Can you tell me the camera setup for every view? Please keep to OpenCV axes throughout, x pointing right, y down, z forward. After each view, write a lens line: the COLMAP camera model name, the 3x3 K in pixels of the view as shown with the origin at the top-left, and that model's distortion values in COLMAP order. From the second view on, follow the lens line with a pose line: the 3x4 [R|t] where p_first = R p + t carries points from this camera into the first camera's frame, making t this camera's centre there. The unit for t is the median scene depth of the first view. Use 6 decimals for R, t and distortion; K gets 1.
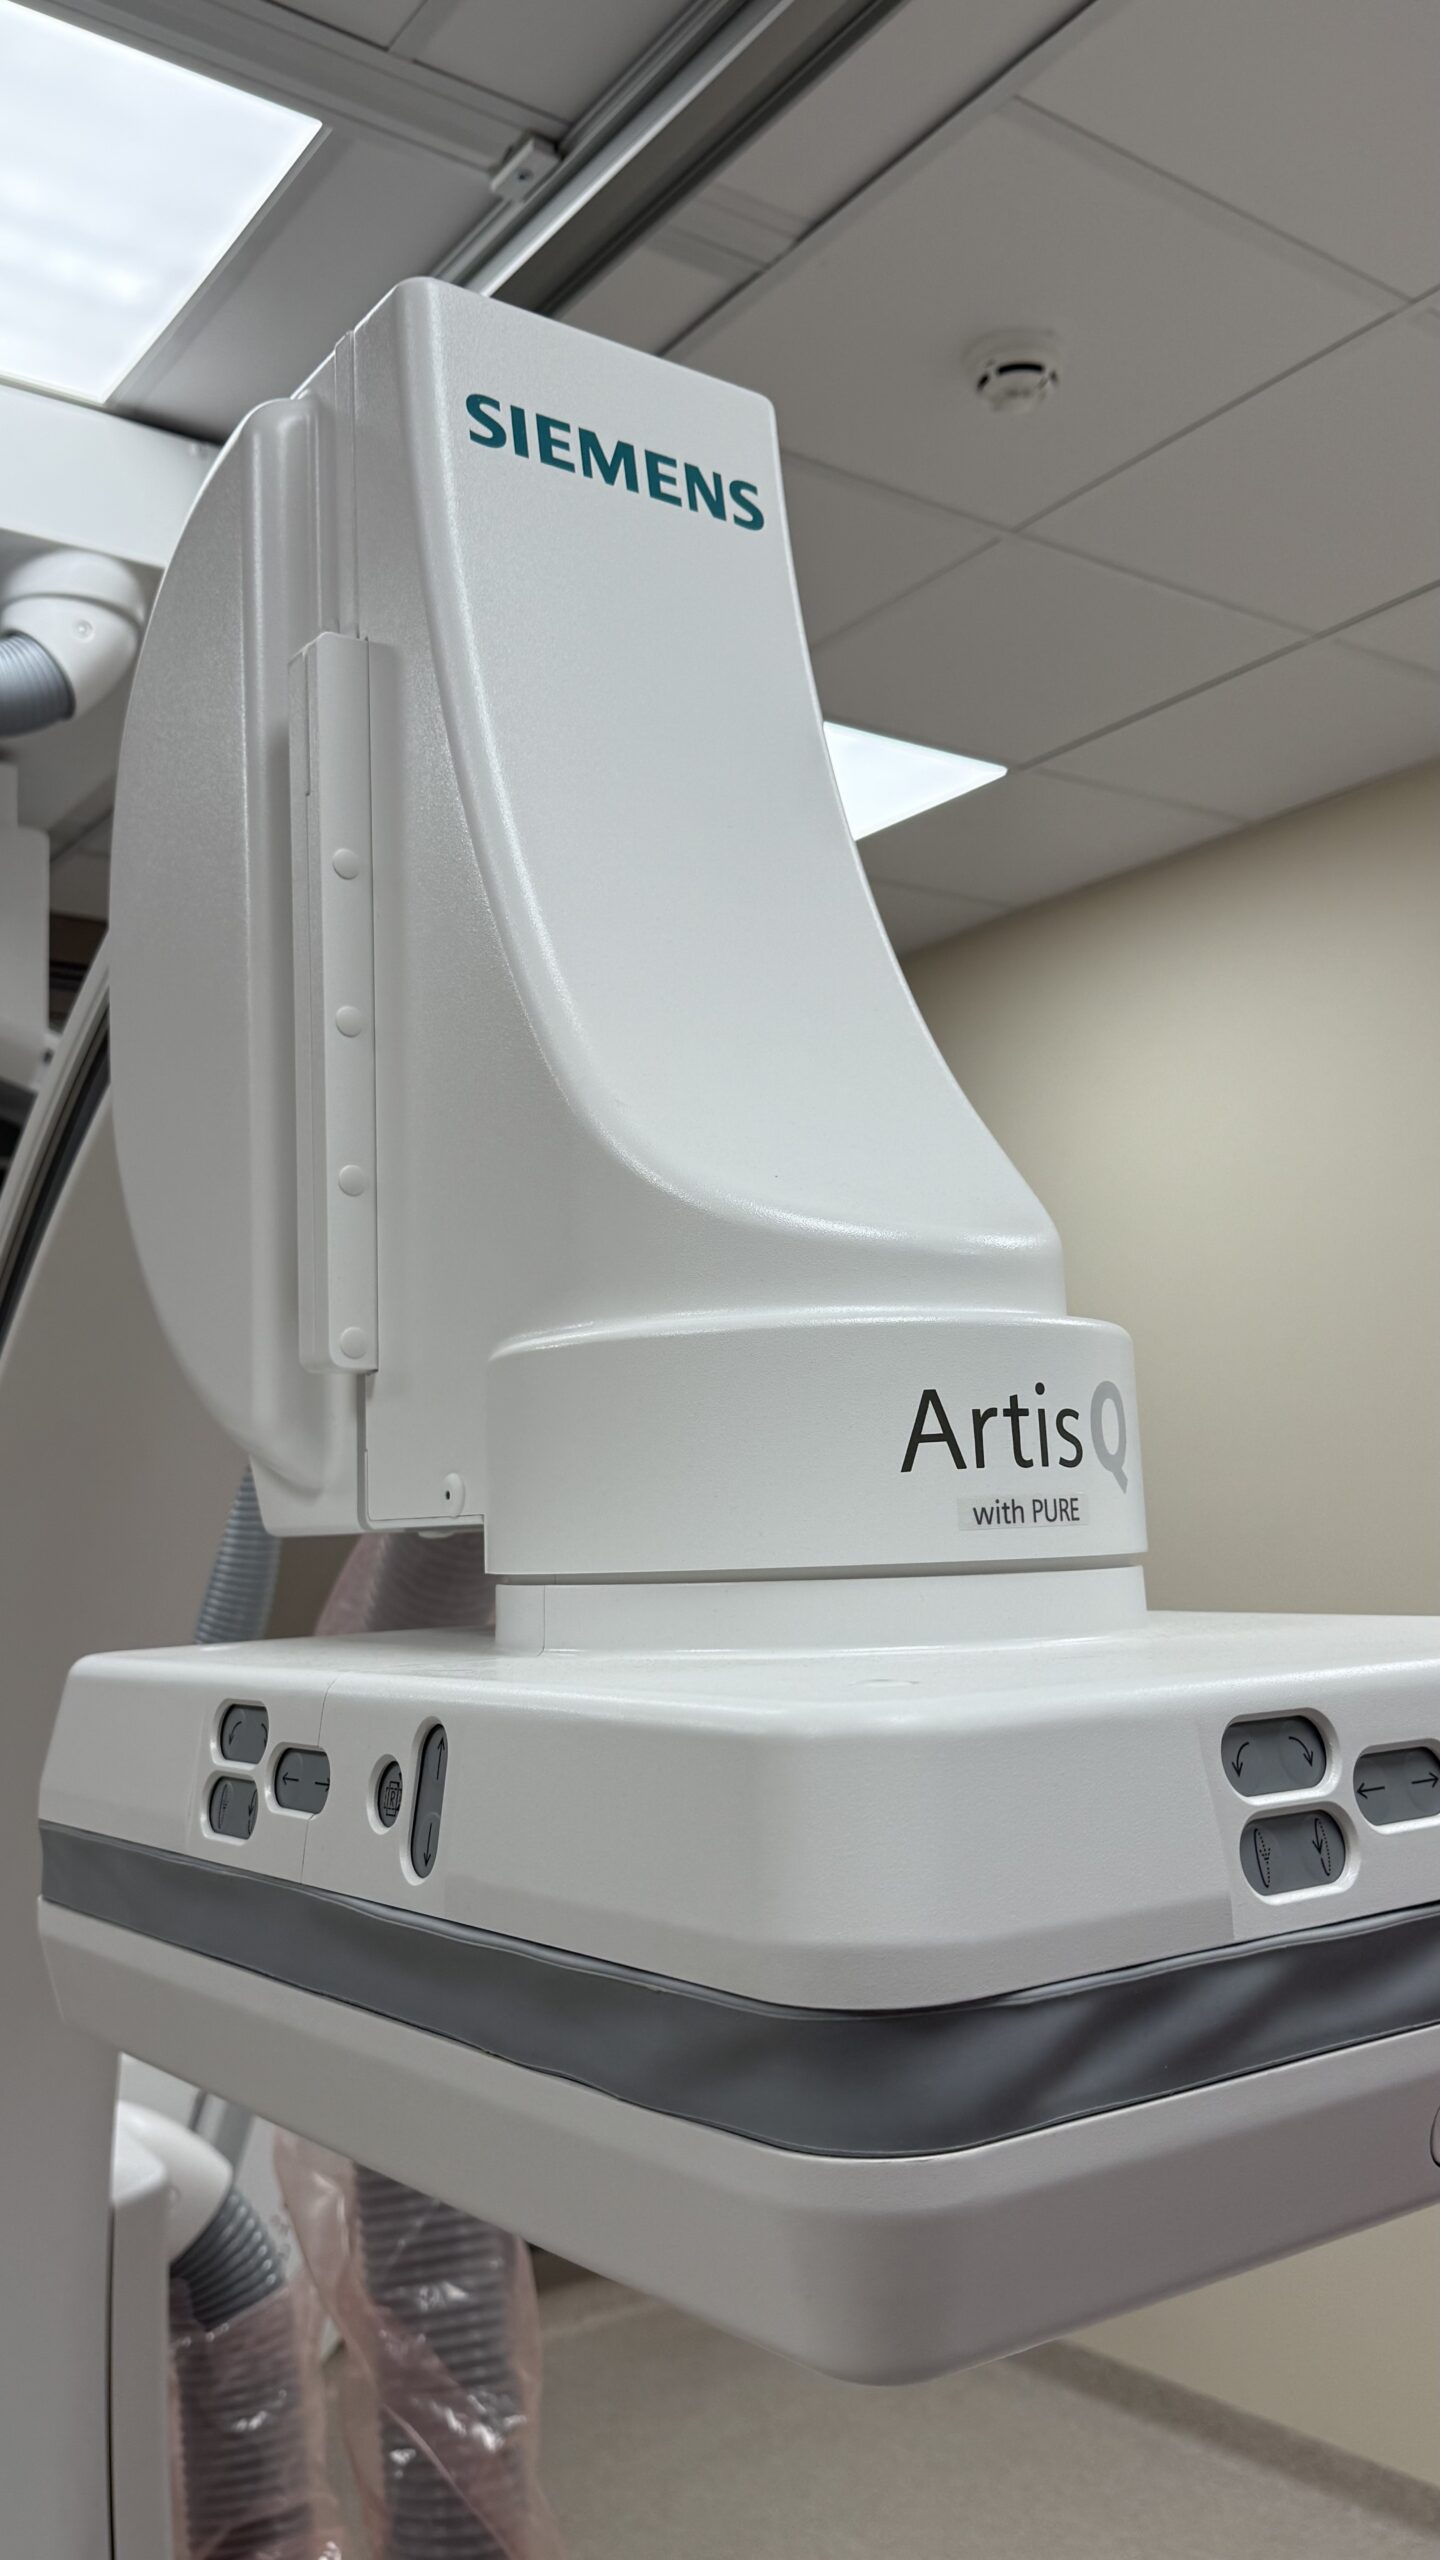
lens RADIAL K [[2126.4, 0, 720.0], [0, 2126.4, 1280.0], [0, 0, 1]] dist [0.322076, -0.000016]
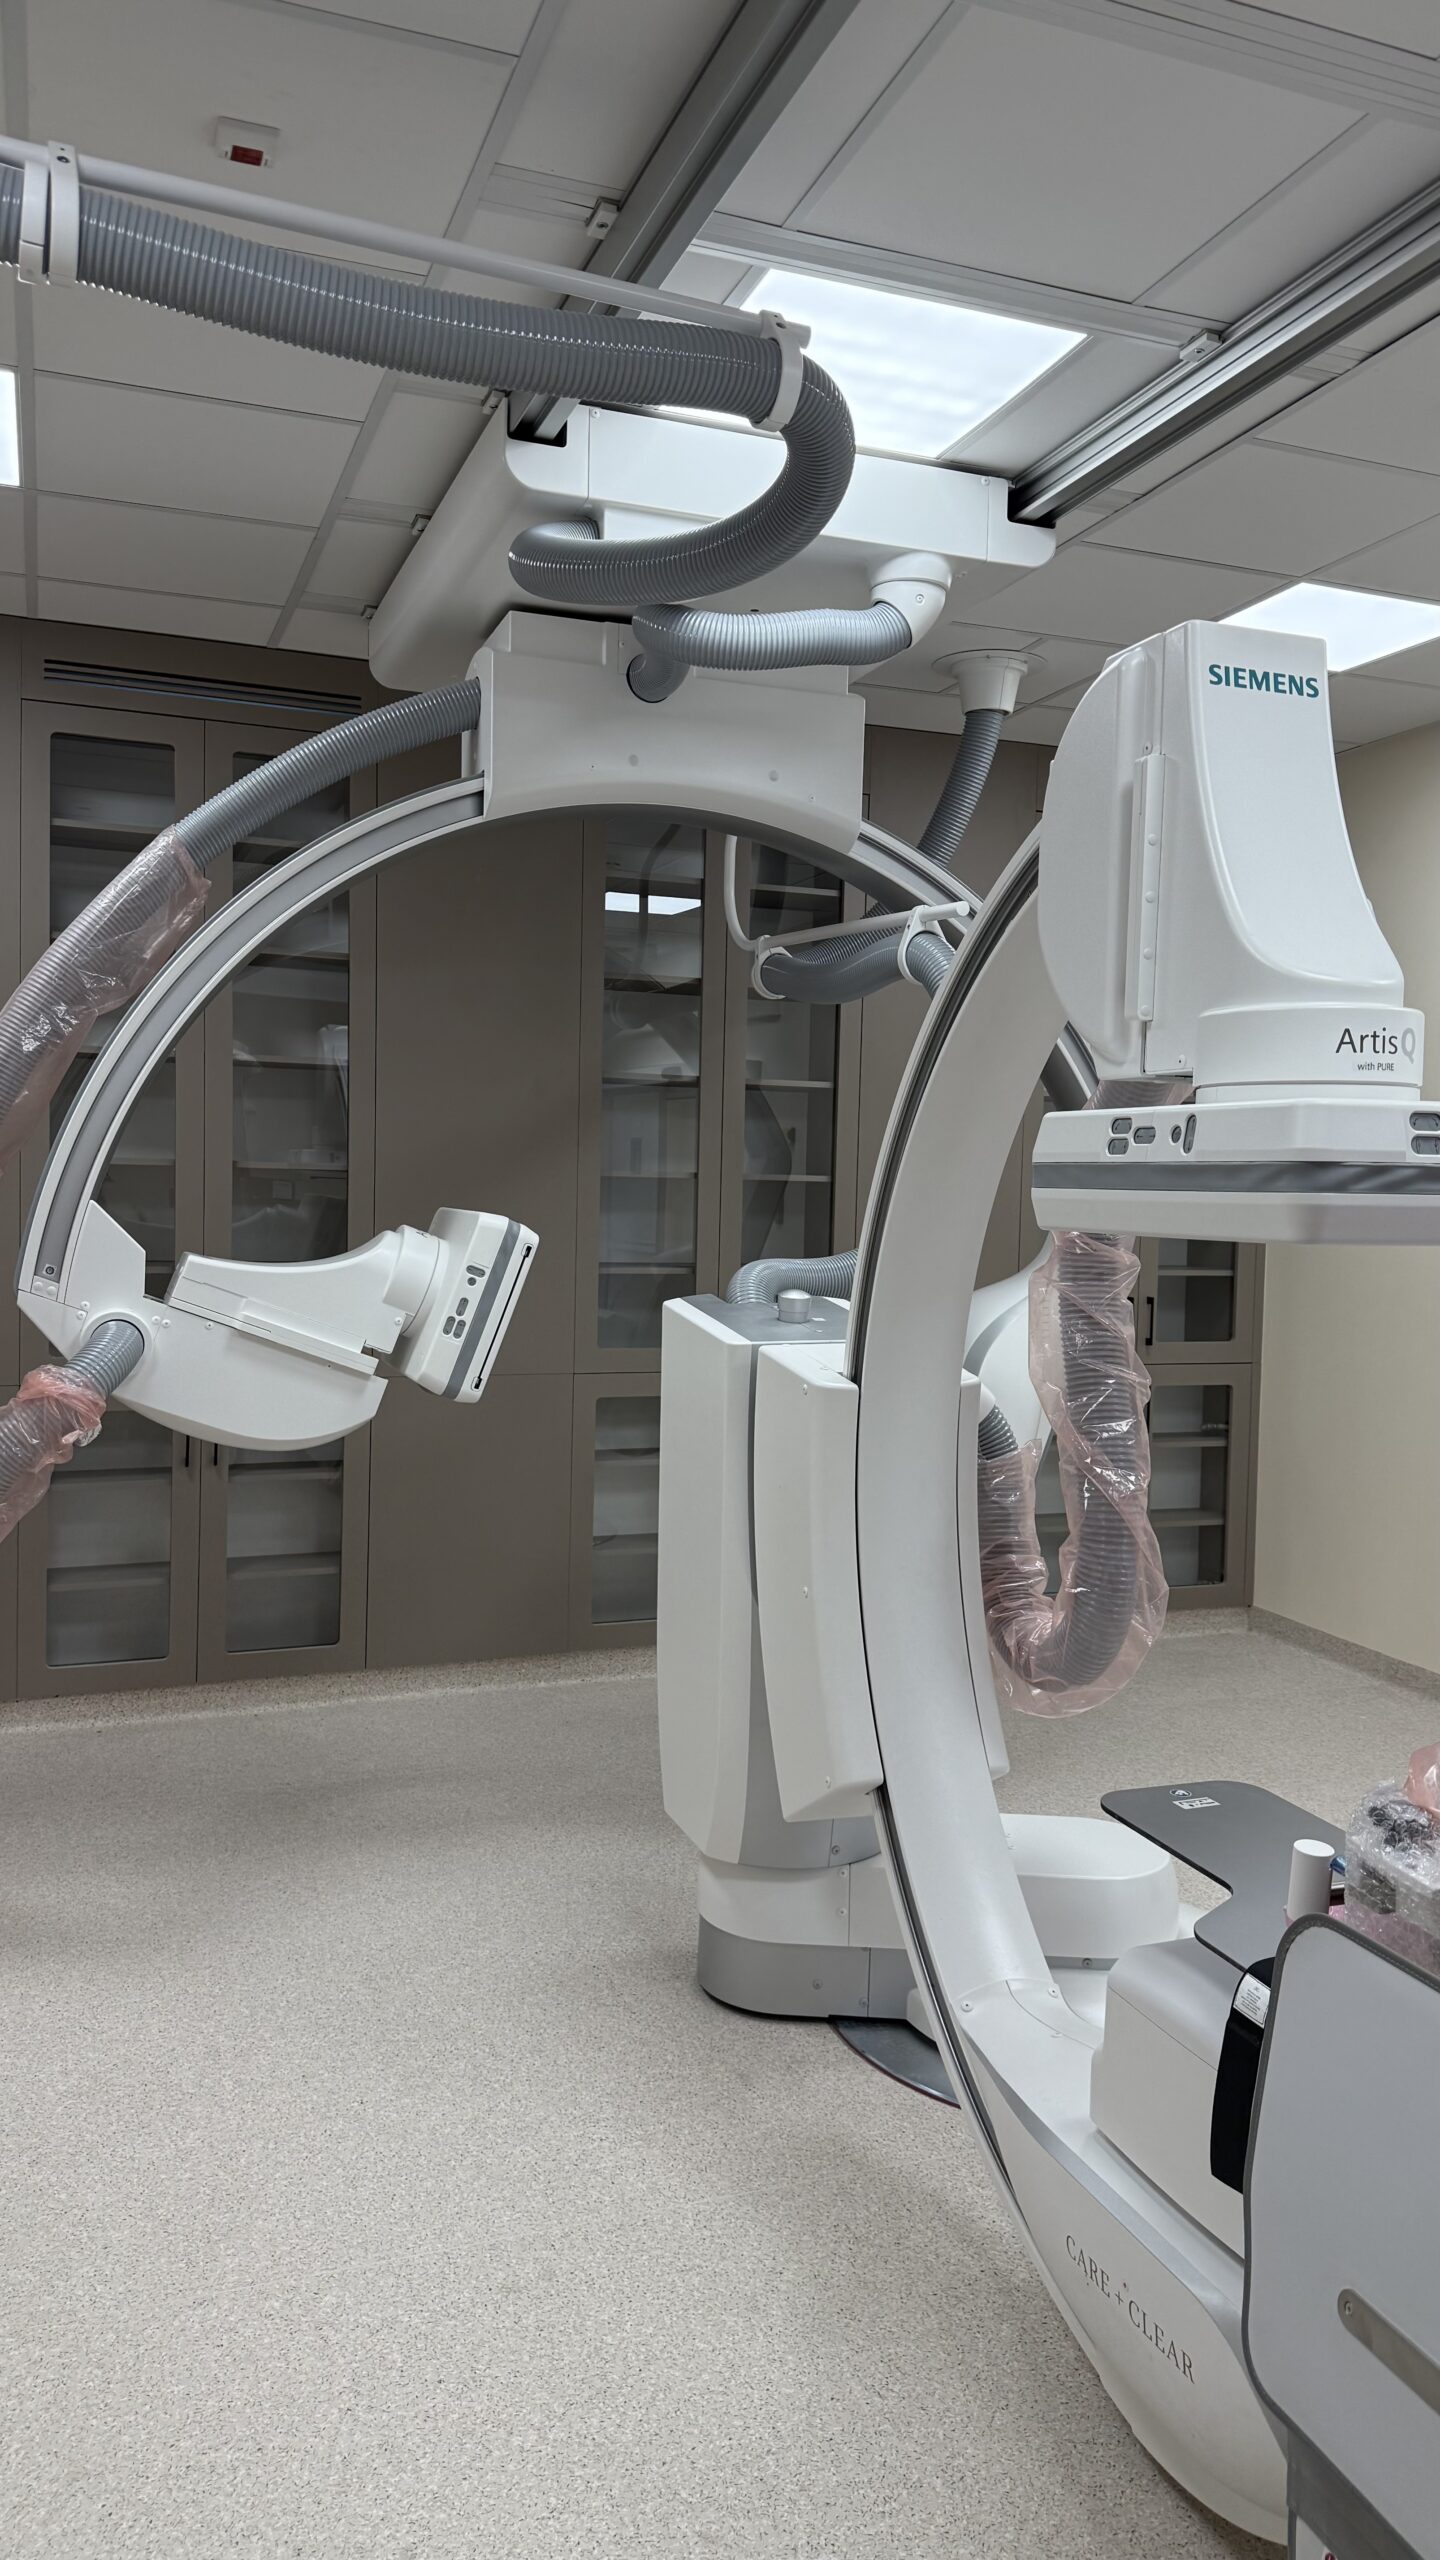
lens RADIAL K [[1785.9, 0, 739.8], [0, 1785.9, 1271.5], [0, 0, 1]] dist [0.079493, -0.086624]
pose [[0.964001, 0.067894, -0.257086, -0.049295], [-0.023239, 0.984665, 0.172901, -0.028863], [0.264882, -0.160703, 0.950795, -1.483663]]
